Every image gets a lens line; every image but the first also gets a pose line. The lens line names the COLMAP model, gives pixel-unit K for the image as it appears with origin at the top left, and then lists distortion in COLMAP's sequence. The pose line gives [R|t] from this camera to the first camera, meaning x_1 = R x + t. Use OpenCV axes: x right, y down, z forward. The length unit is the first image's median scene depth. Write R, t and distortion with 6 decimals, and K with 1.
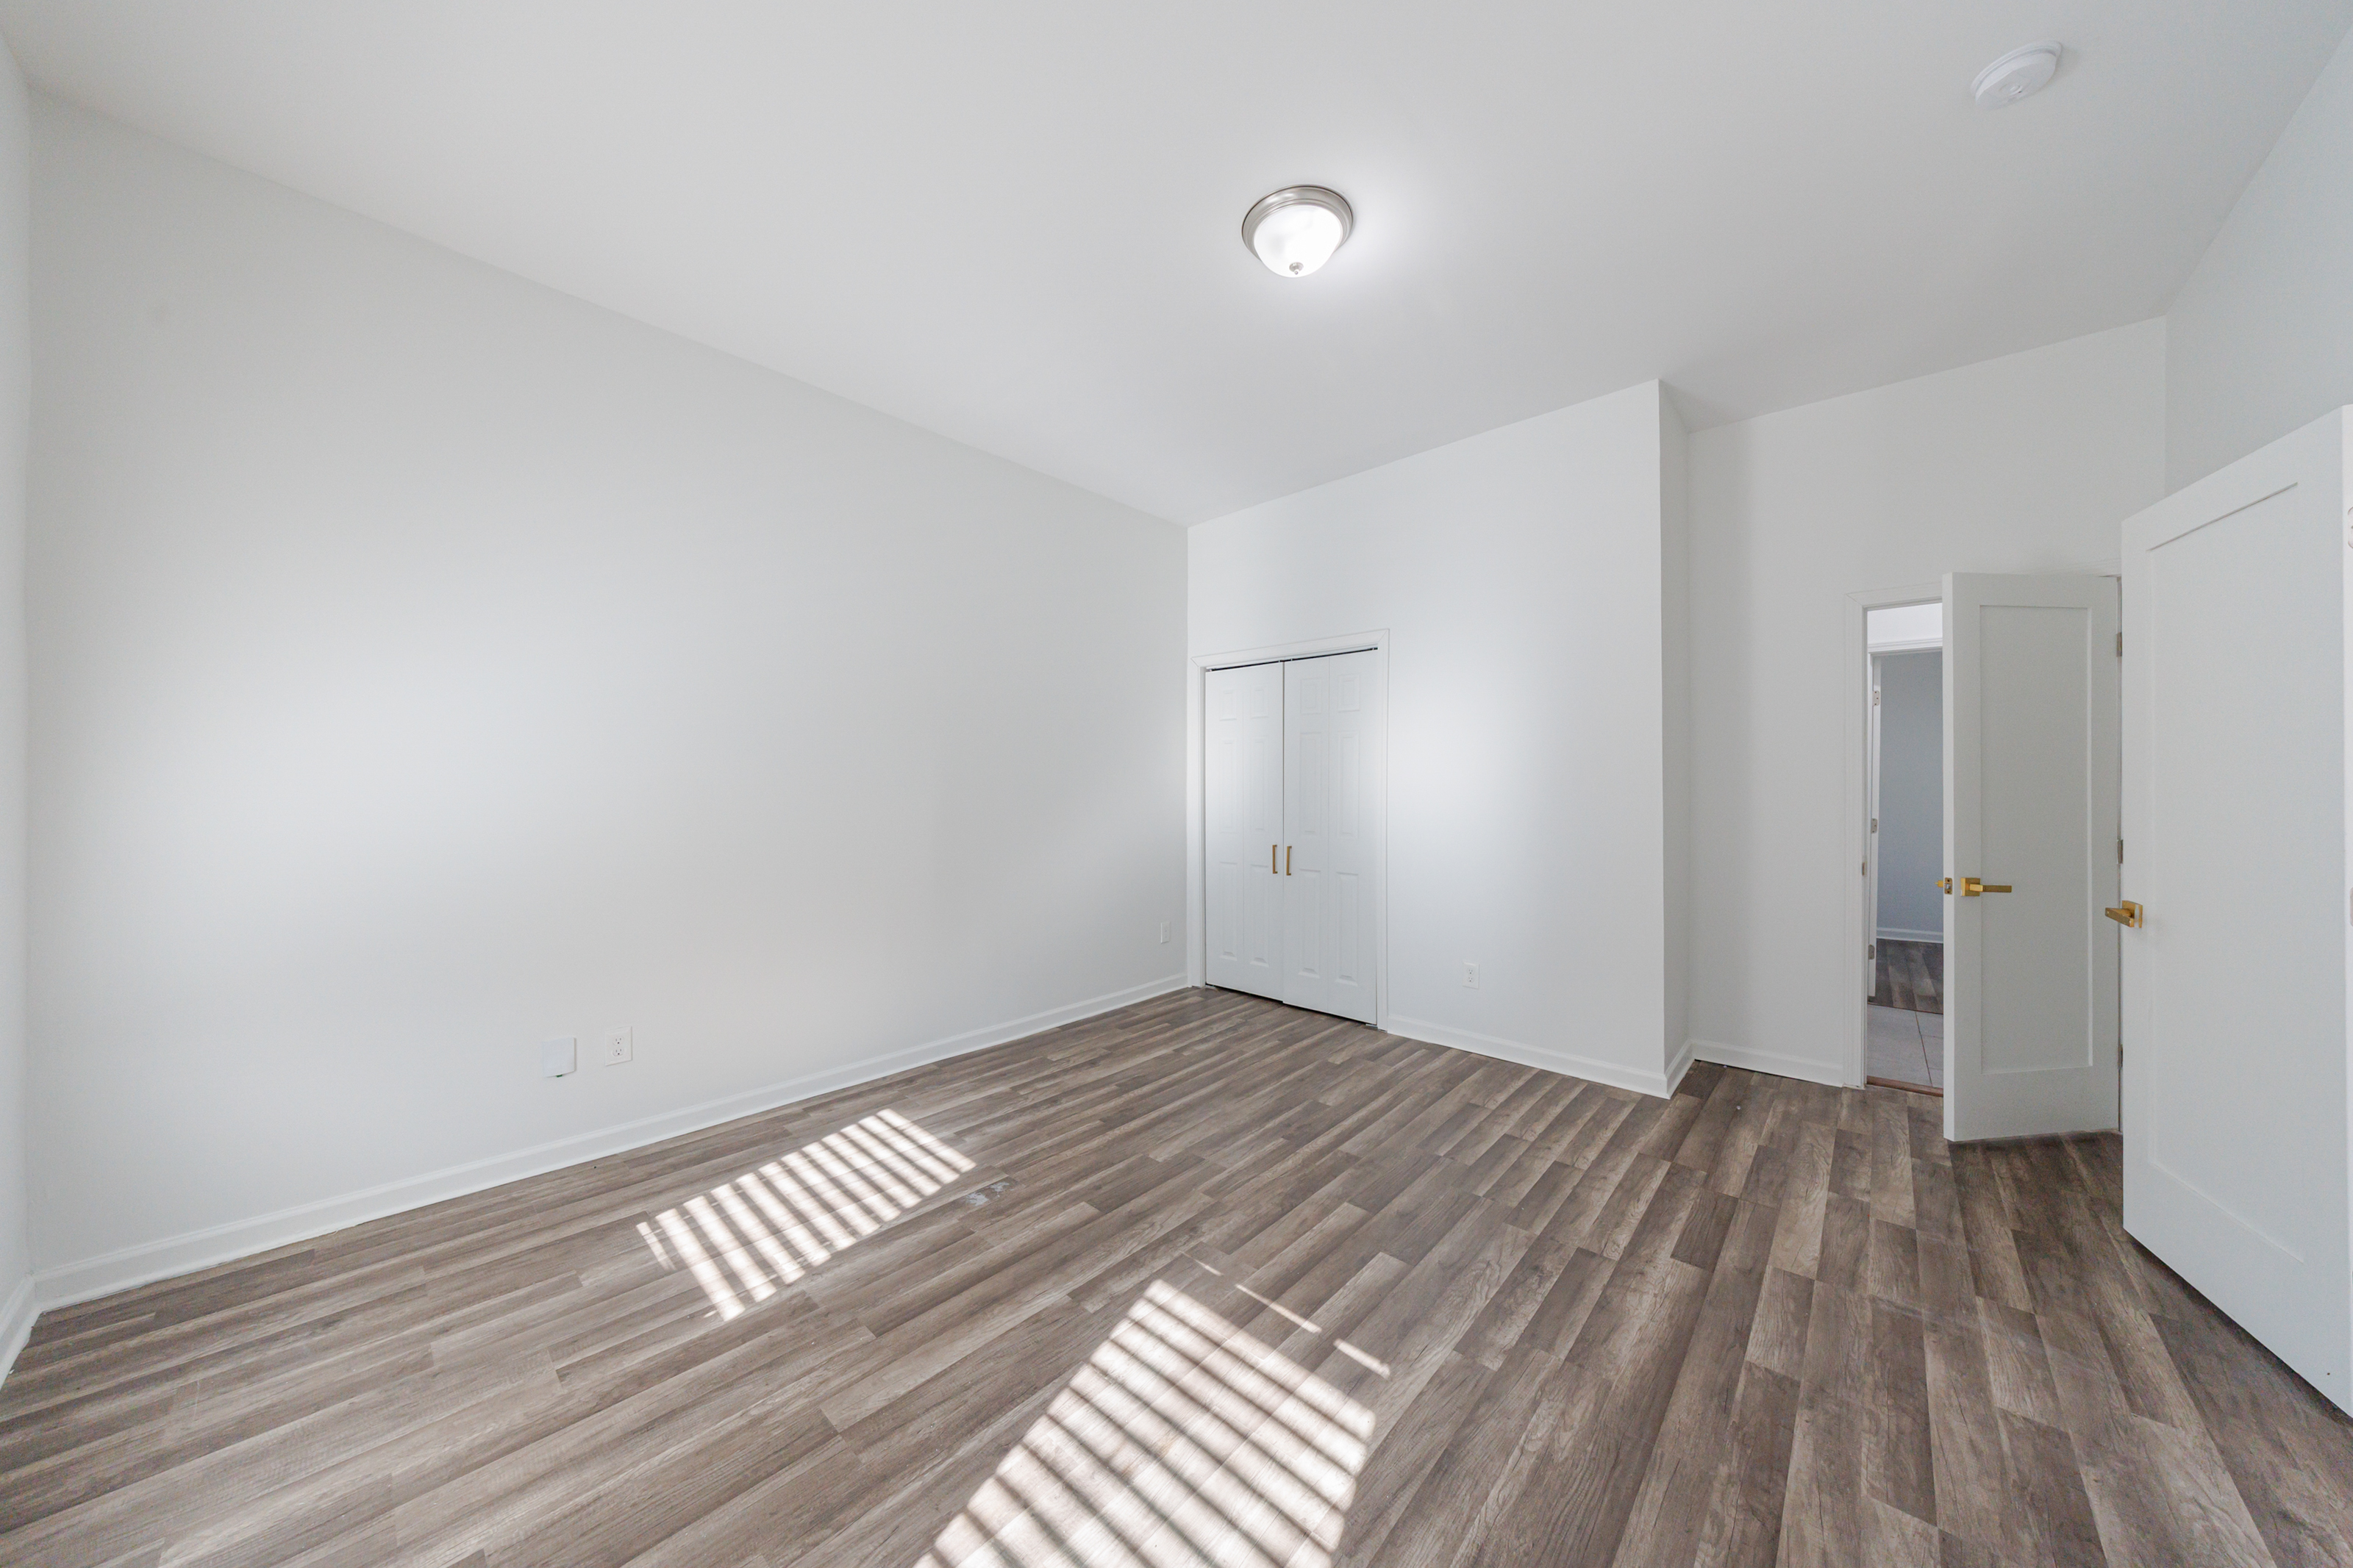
lens RADIAL K [[749.0, 0, 1194.2], [0, 749.0, 788.6], [0, 0, 1]] dist [-0.006607, -0.000279]
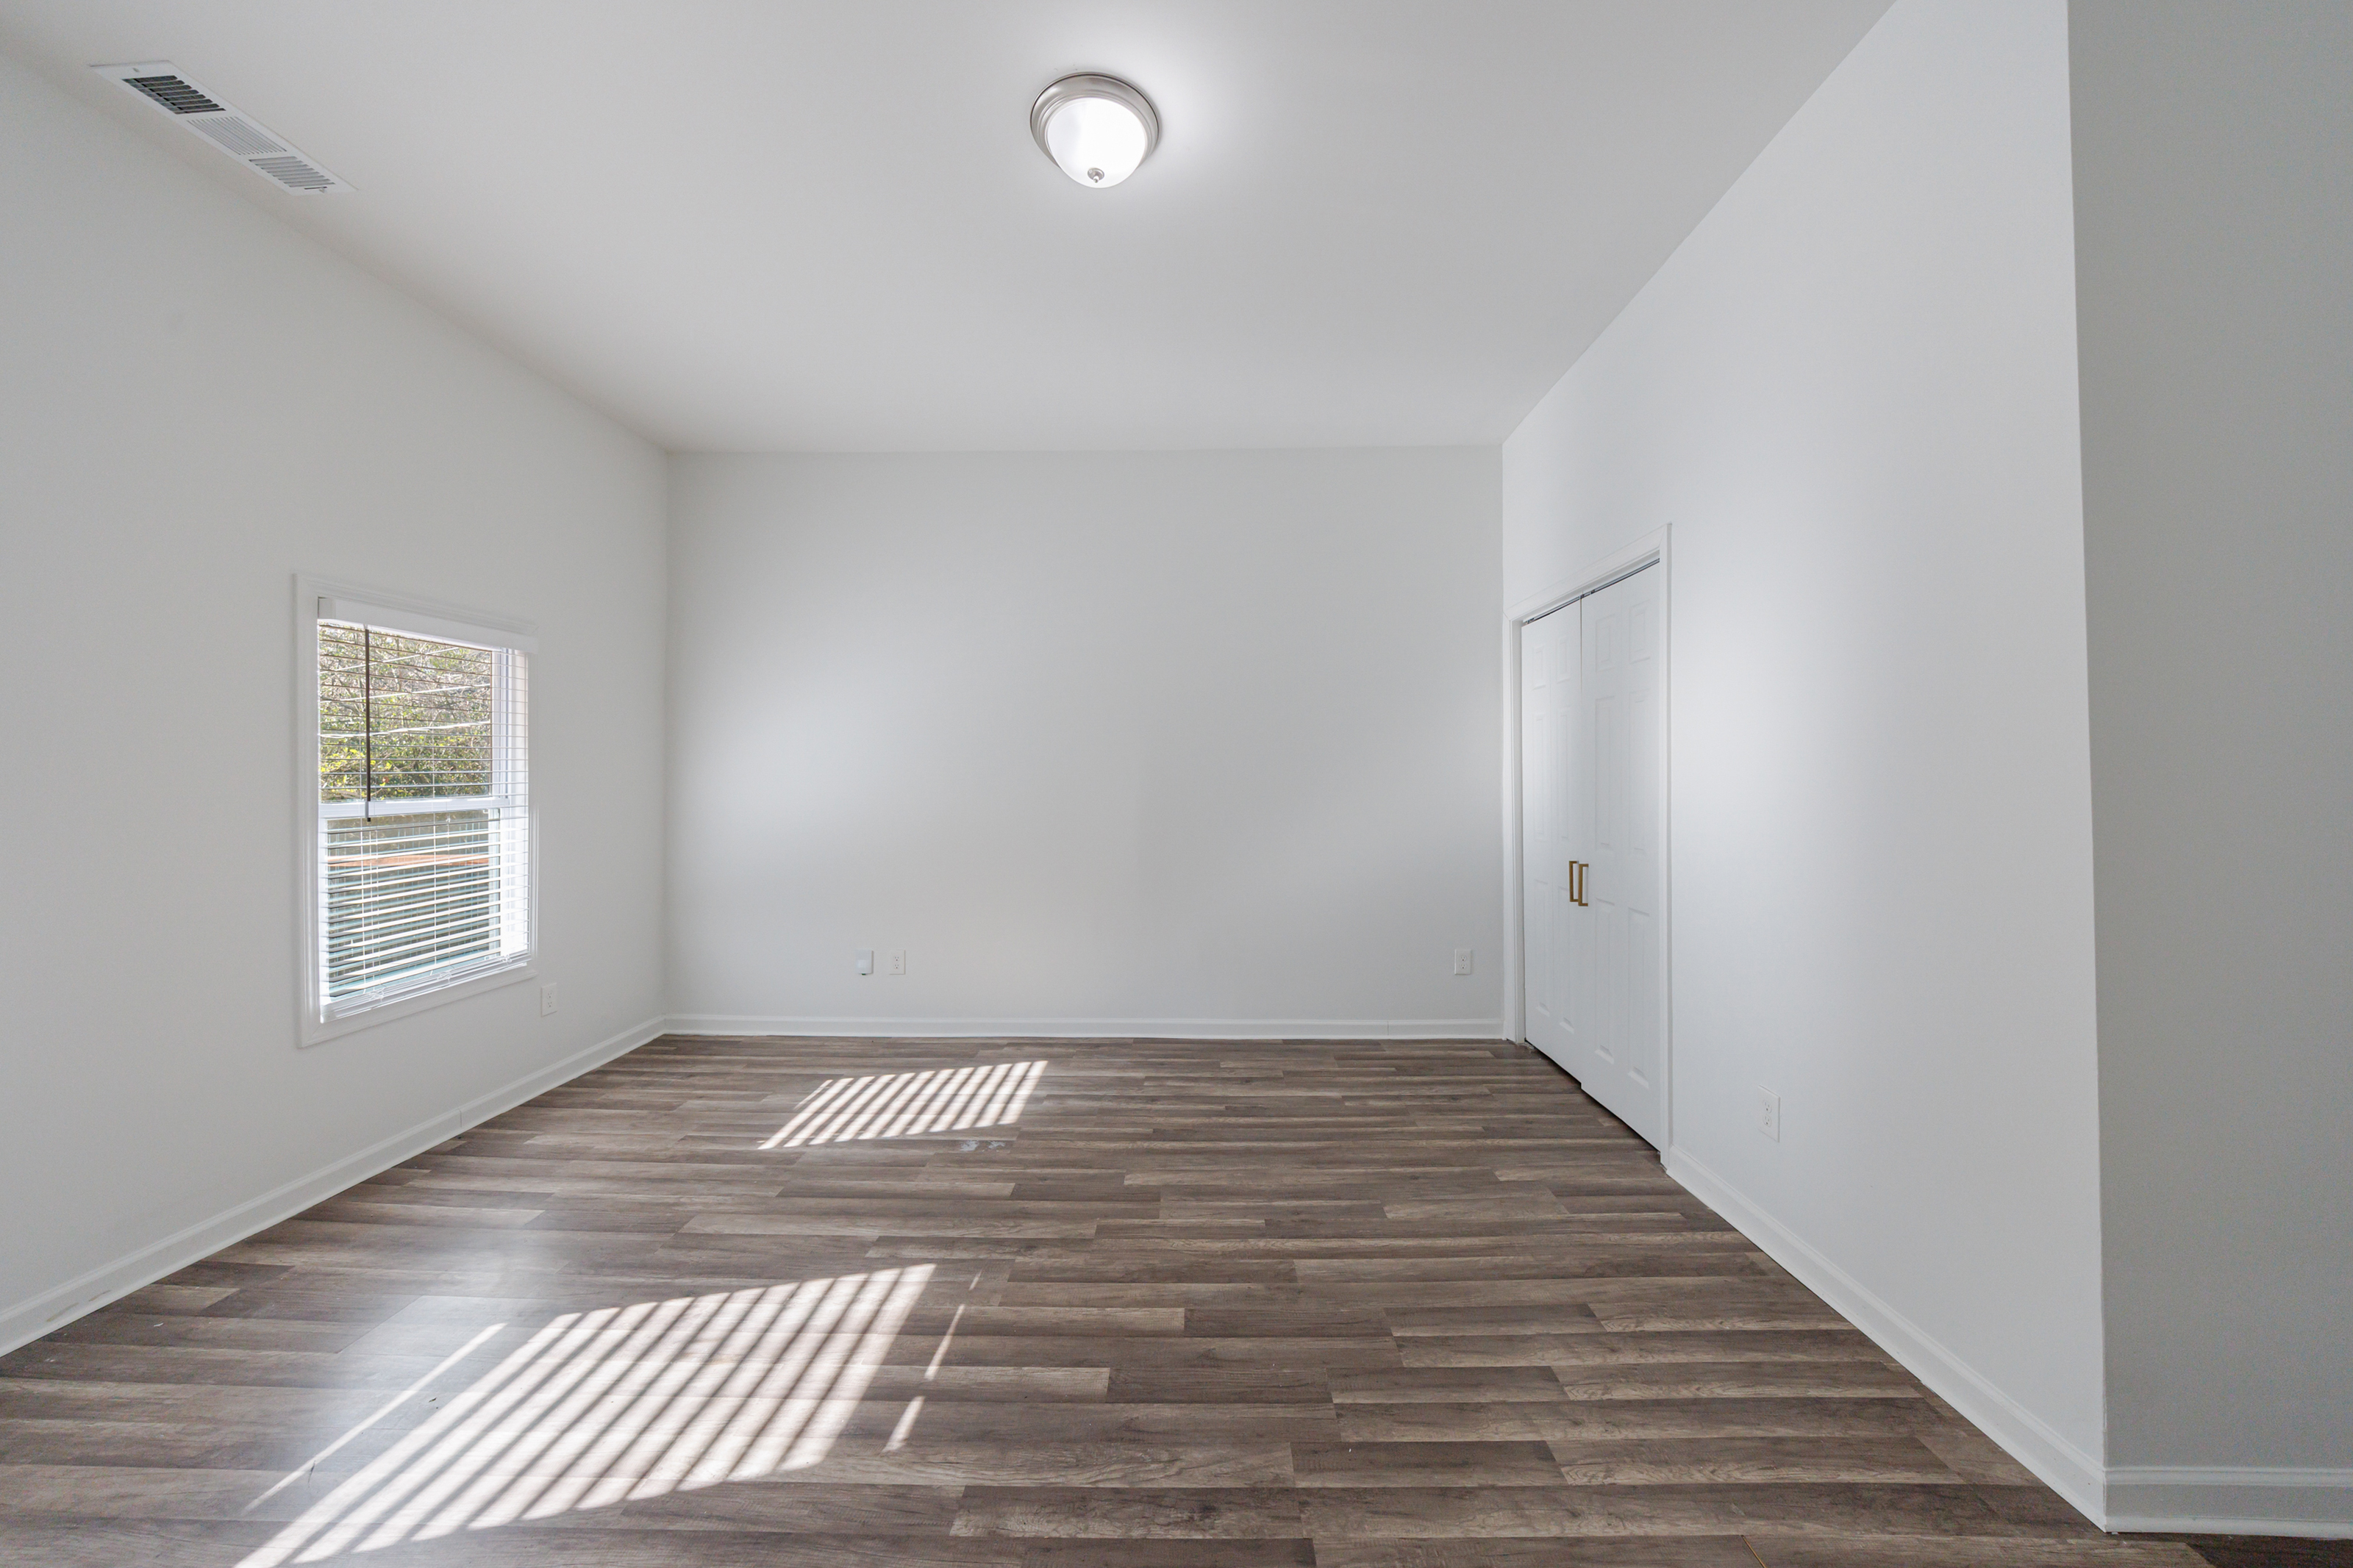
lens RADIAL K [[795.8, 0, 1185.7], [0, 795.8, 787.5], [0, 0, 1]] dist [-0.007487, 0.000267]
pose [[0.671828, 0.001109, -0.740706, 0.838828], [-0.001132, 0.999999, 0.000471, 0.015069], [0.740706, 0.000522, 0.671829, 0.464492]]
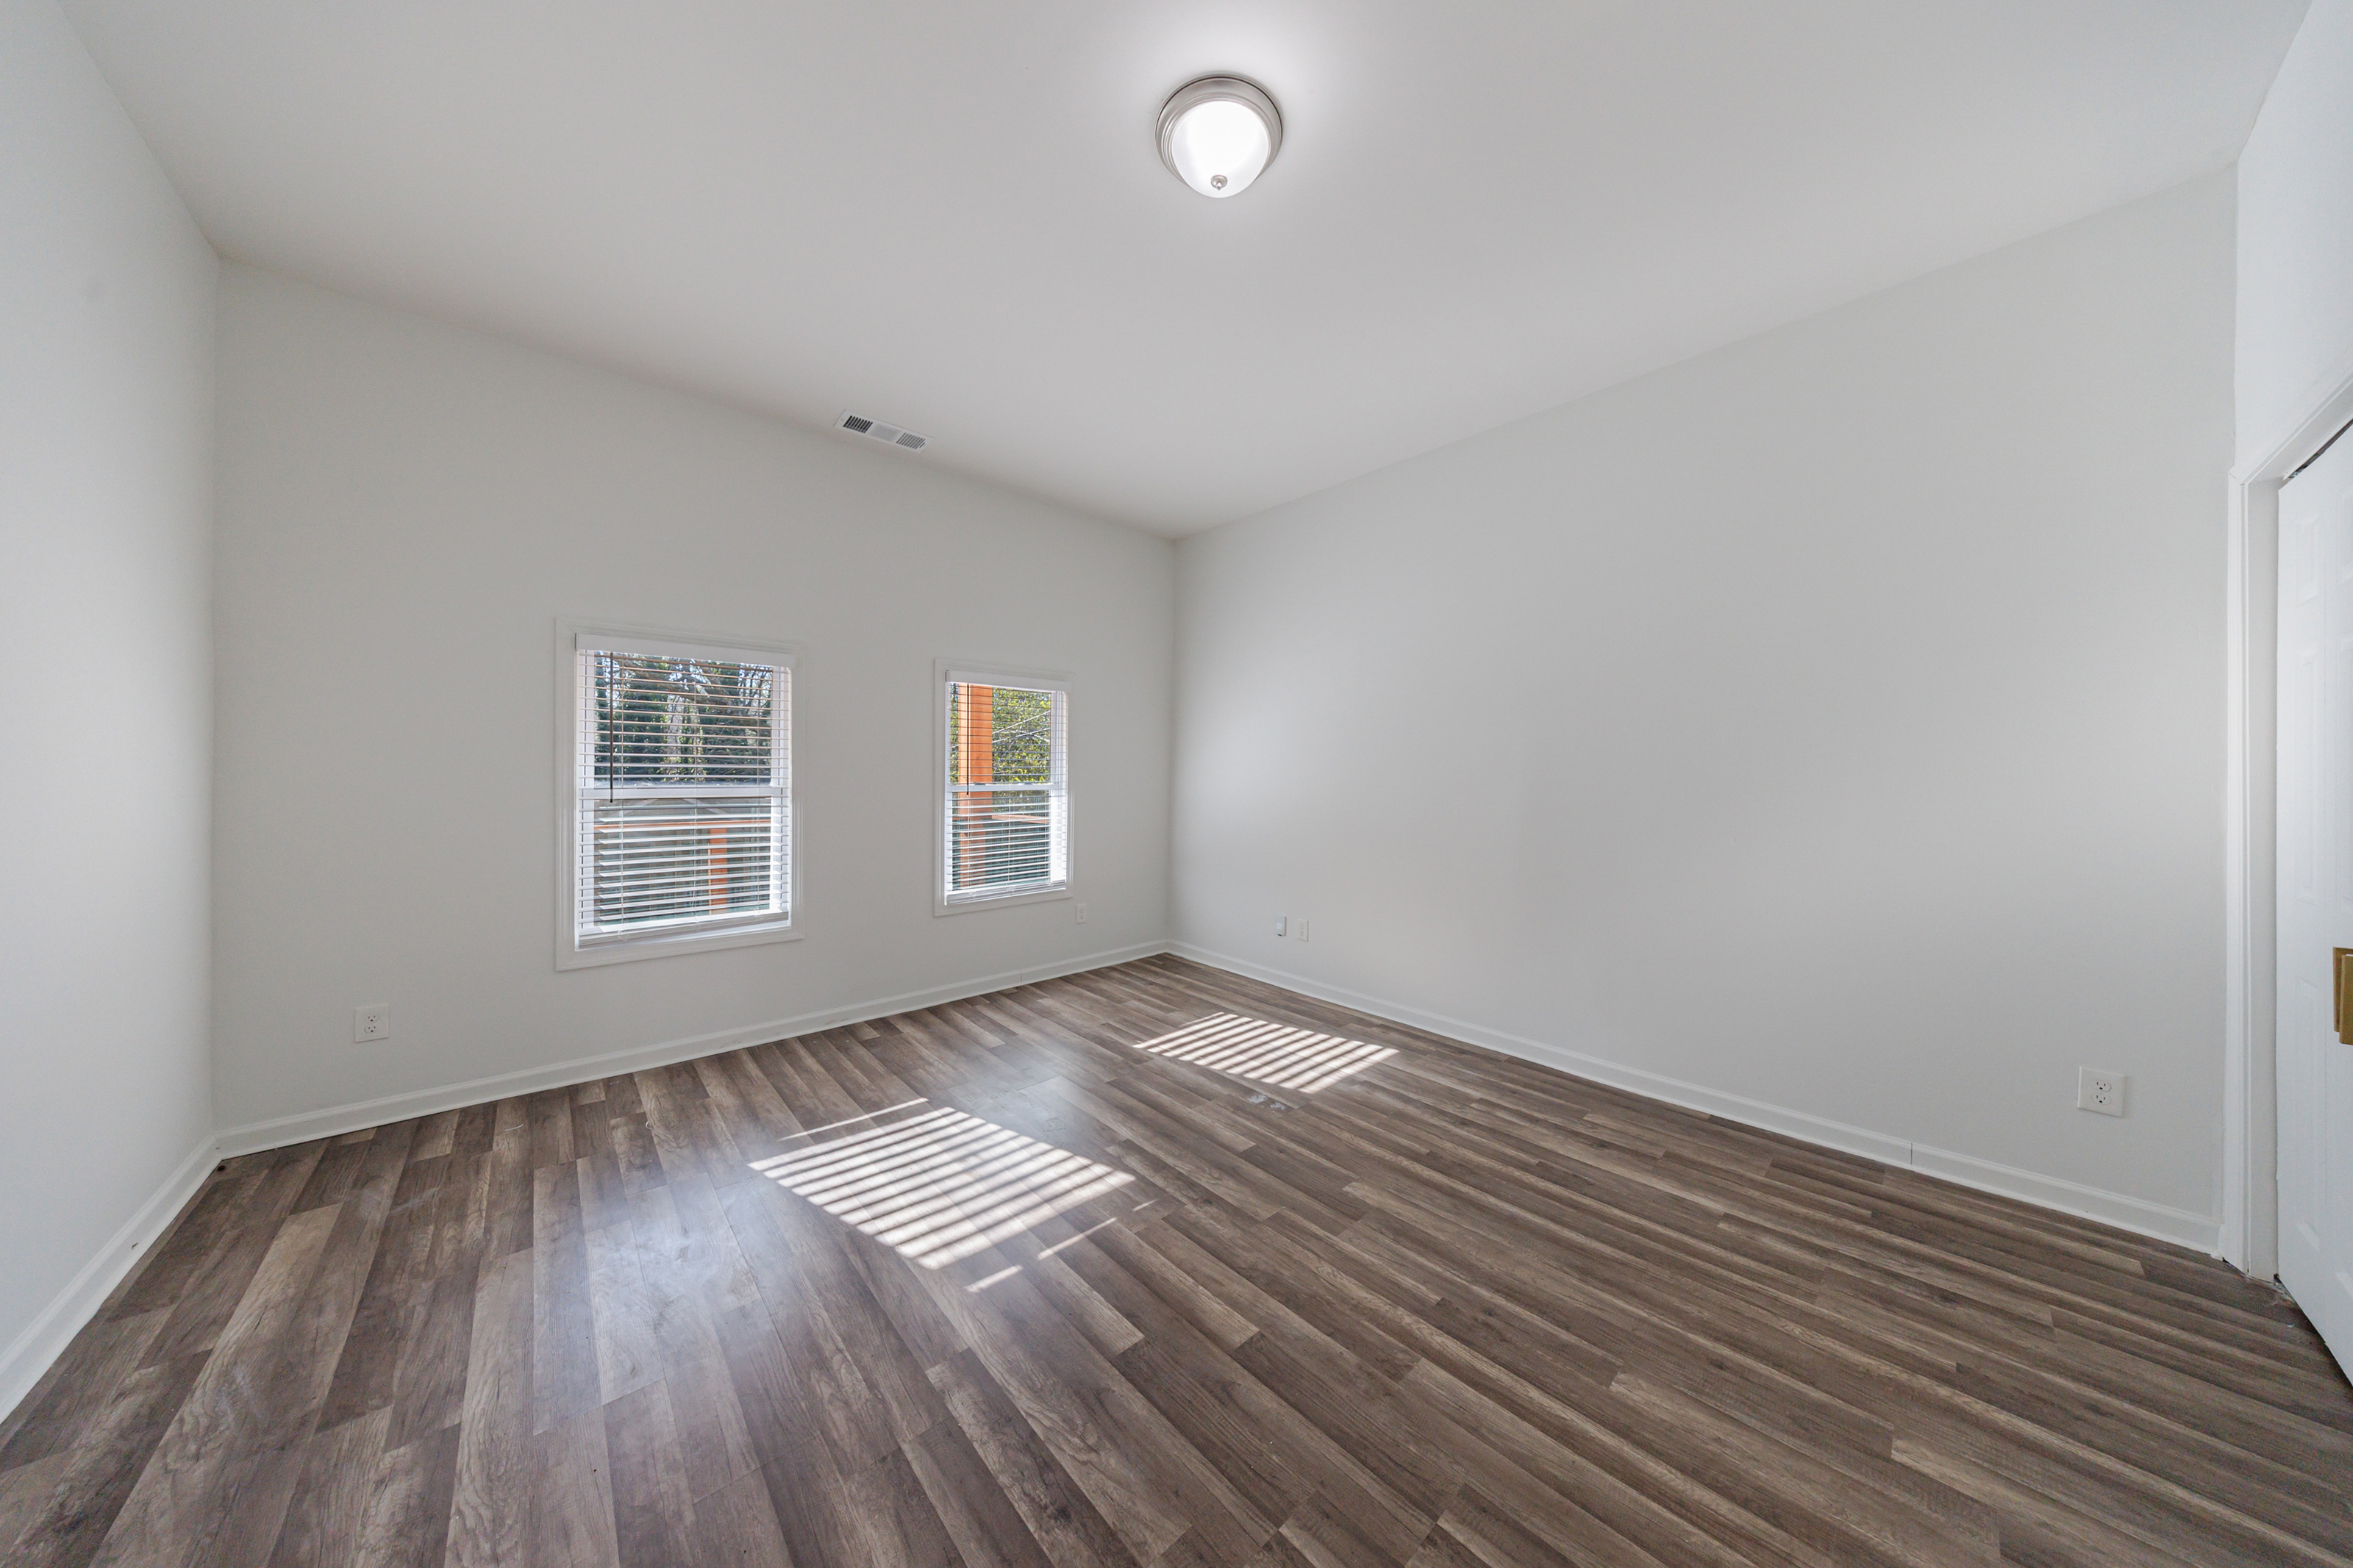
lens RADIAL K [[691.6, 0, 1198.8], [0, 691.6, 781.9], [0, 0, 1]] dist [-0.003061, 0.000047]
pose [[-0.055417, 0.009015, -0.998423, 0.912786], [-0.016921, 0.999807, 0.009967, 0.006610], [0.998320, 0.017447, -0.055254, 1.001424]]
